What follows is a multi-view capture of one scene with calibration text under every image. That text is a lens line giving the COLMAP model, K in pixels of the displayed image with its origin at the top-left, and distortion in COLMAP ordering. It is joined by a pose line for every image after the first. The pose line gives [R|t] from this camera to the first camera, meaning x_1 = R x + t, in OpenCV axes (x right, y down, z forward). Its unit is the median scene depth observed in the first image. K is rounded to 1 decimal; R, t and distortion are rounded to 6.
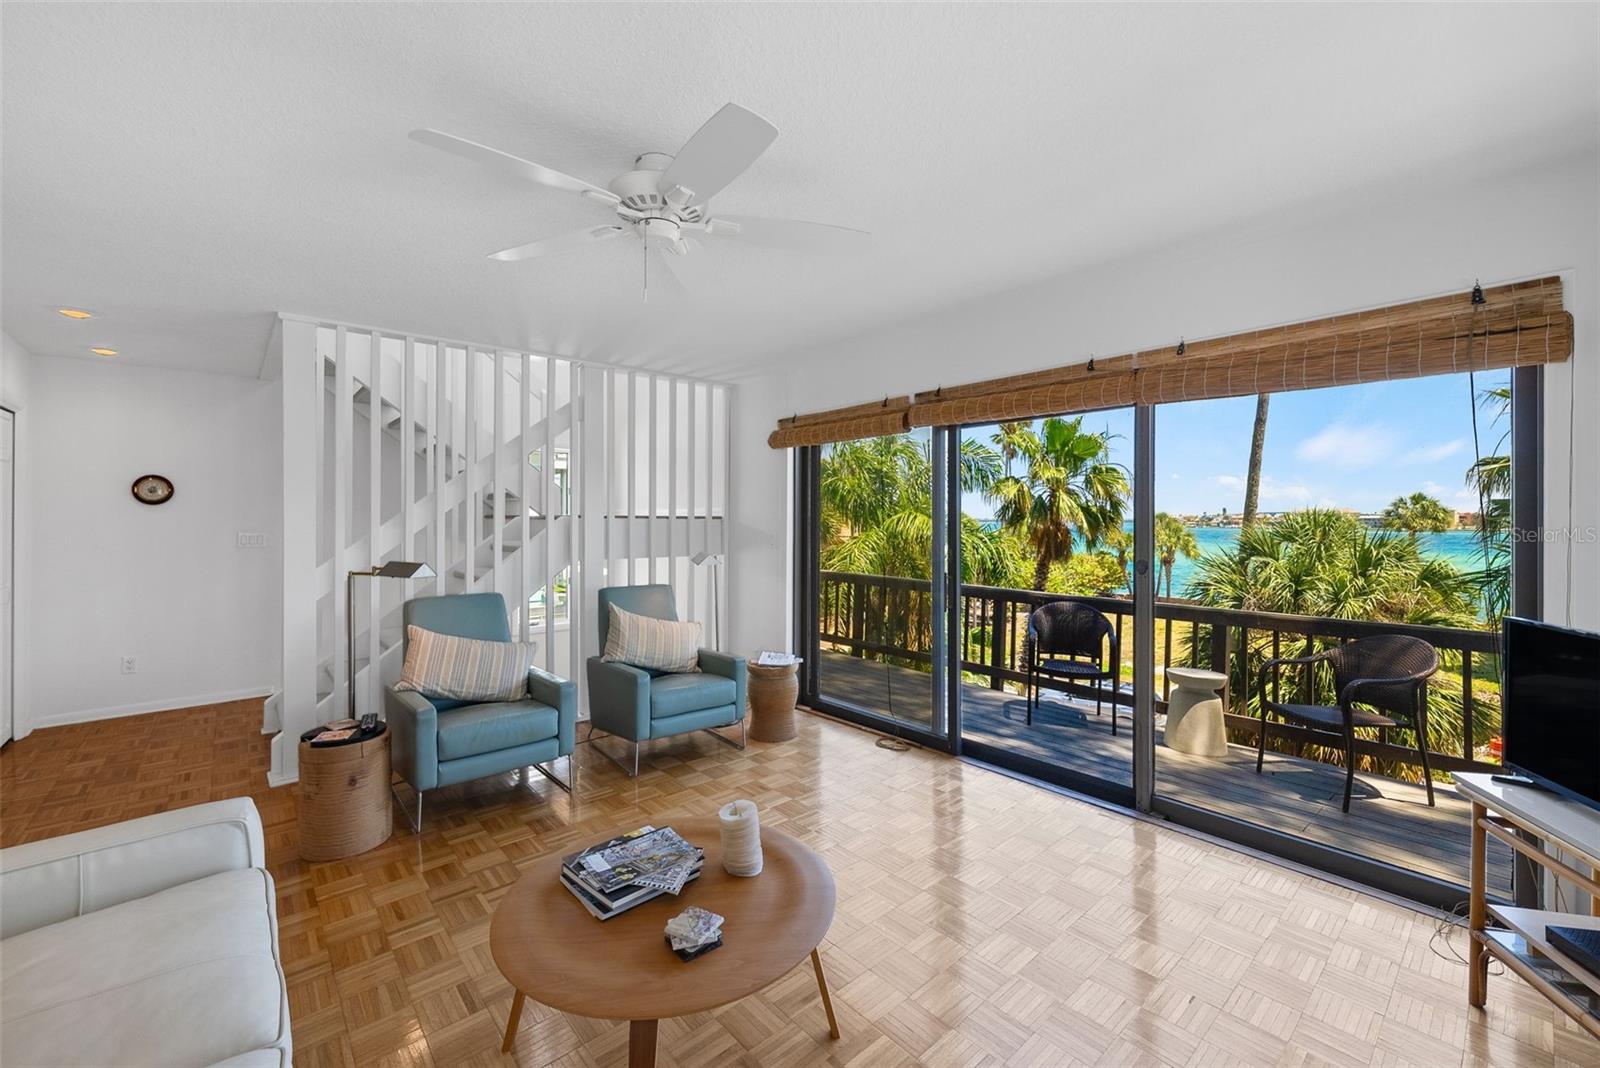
lens RADIAL K [[609.6, 0, 799.7], [0, 609.6, 515.7], [0, 0, 1]] dist [-0.000580, 0.000036]
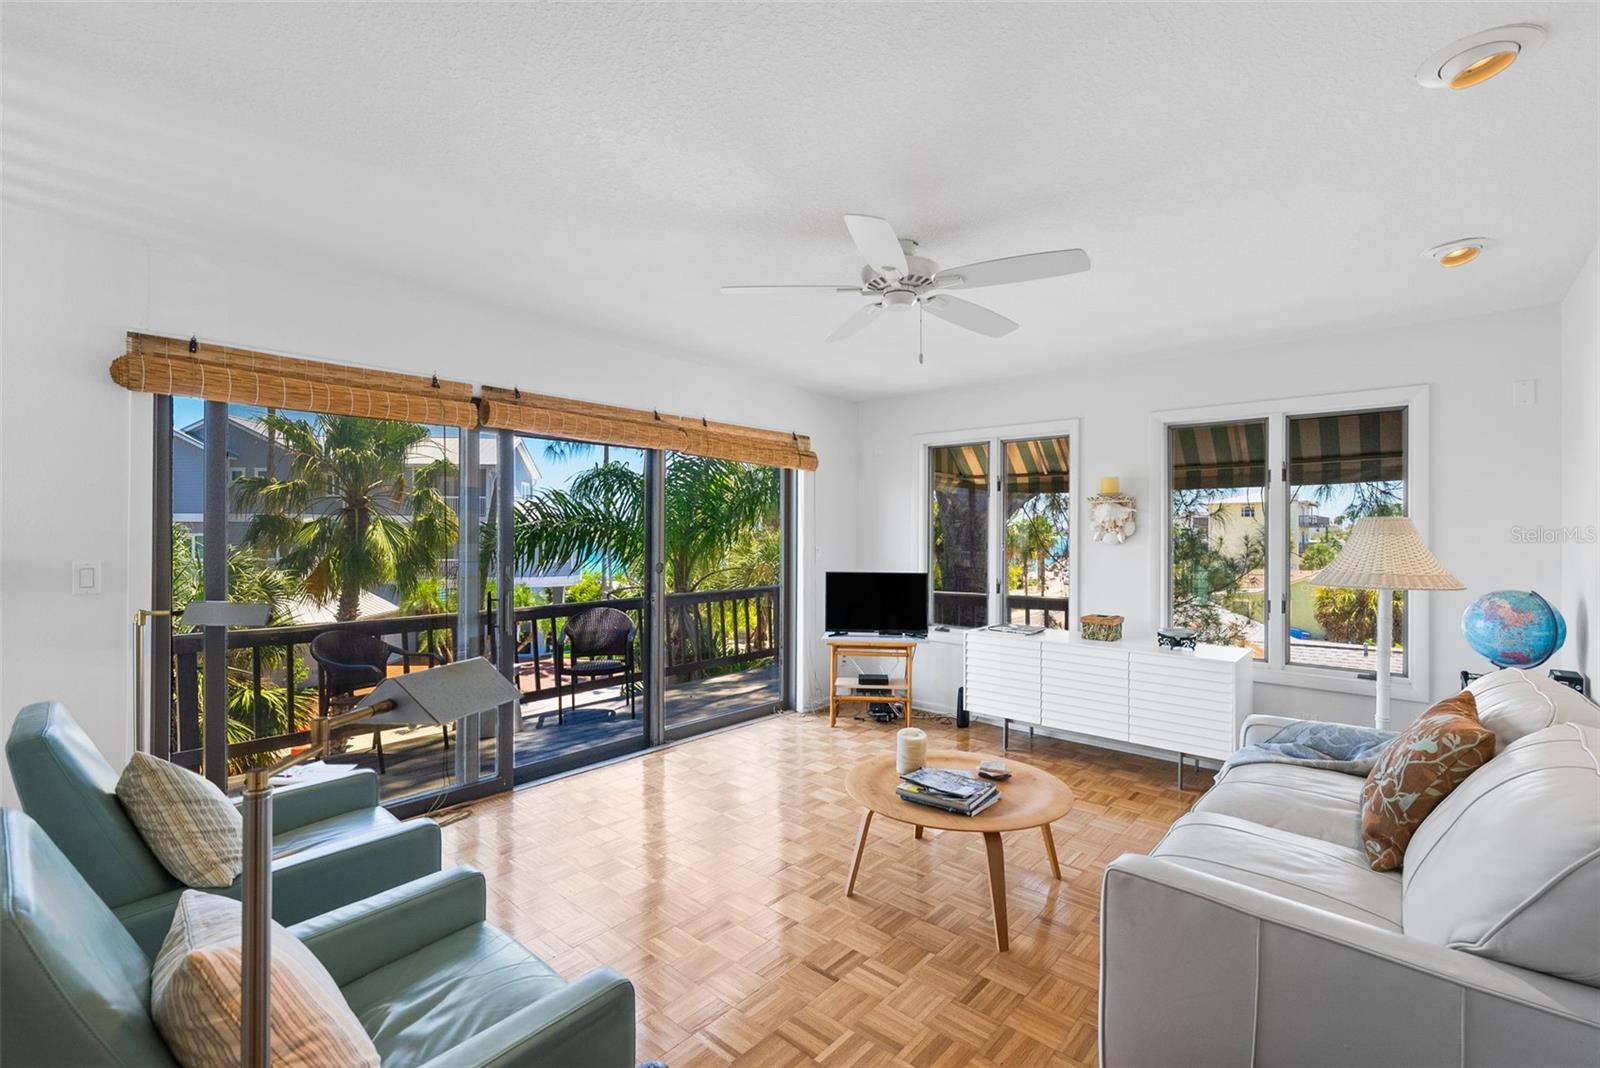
lens RADIAL K [[689.6, 0, 800.0], [0, 689.6, 534.0], [0, 0, 1]] dist [0.002360, 0.000157]
pose [[-0.091258, -0.004801, 0.995816, -0.805716], [-0.007419, 0.999964, 0.004141, -0.001007], [-0.995800, -0.007010, -0.091291, 0.650325]]
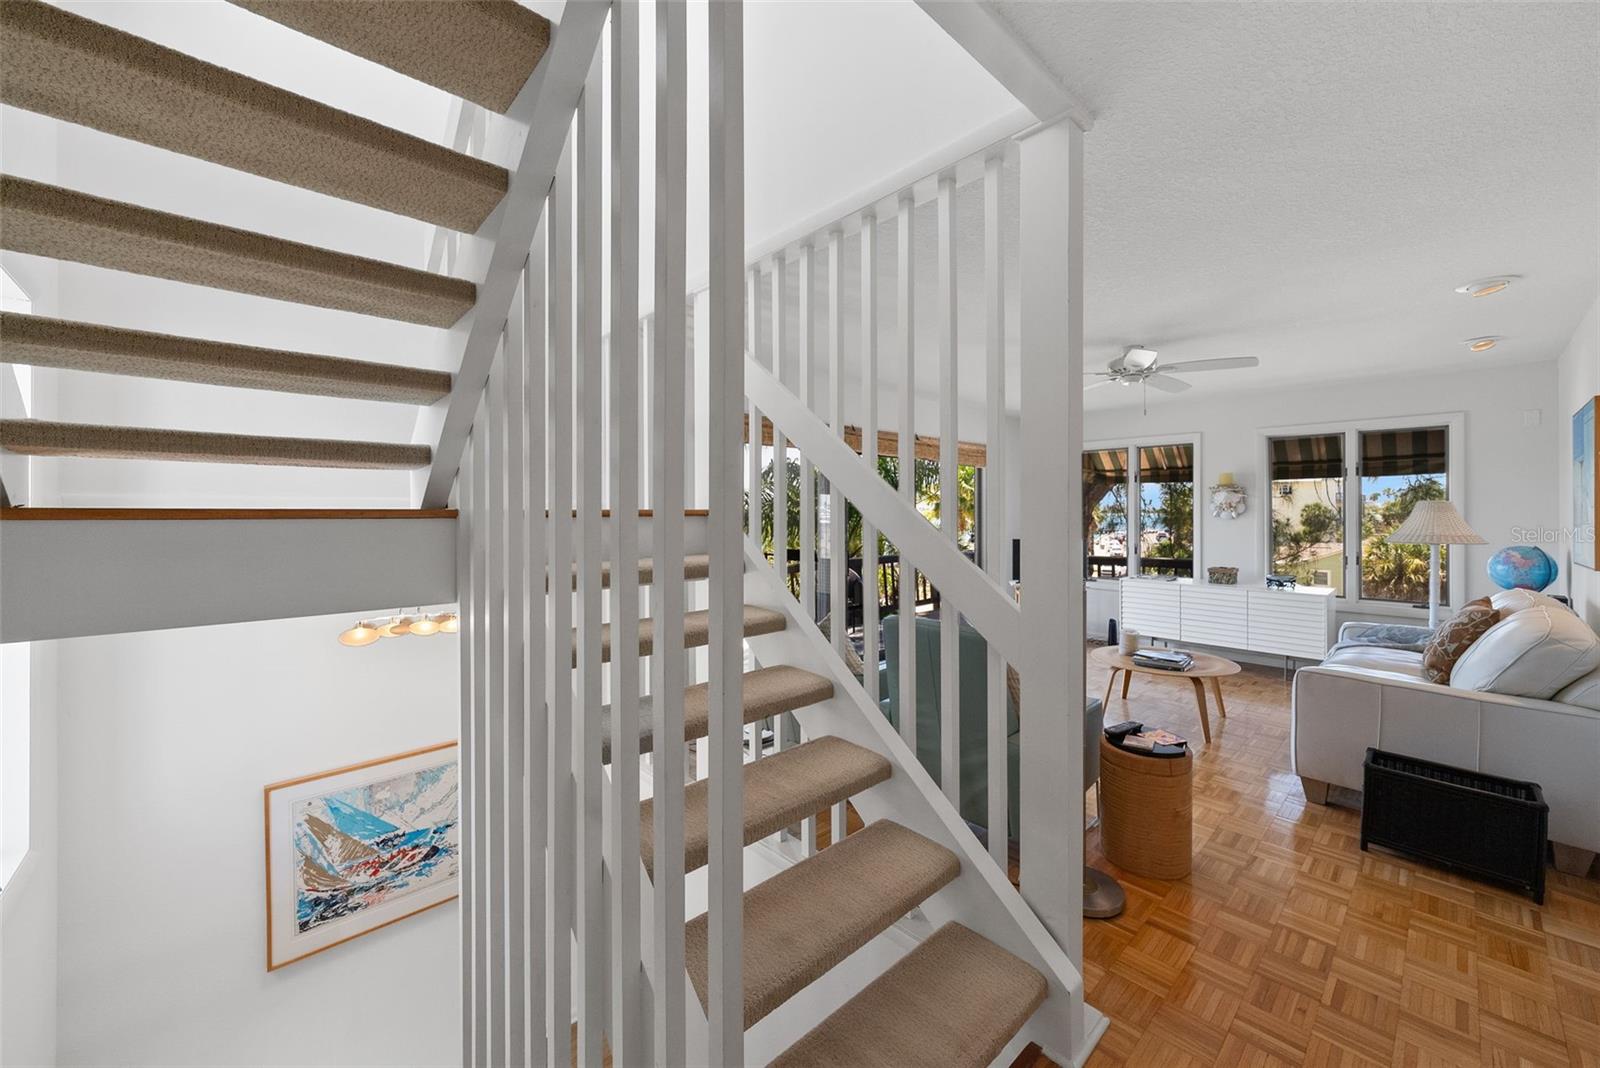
lens RADIAL K [[609.6, 0, 799.7], [0, 609.6, 515.7], [0, 0, 1]] dist [-0.000580, 0.000036]
pose [[0.000527, -0.008307, 0.999965, -1.201597], [-0.000068, 0.999965, 0.008307, -0.003349], [-1.000000, -0.000073, 0.000527, 1.079146]]
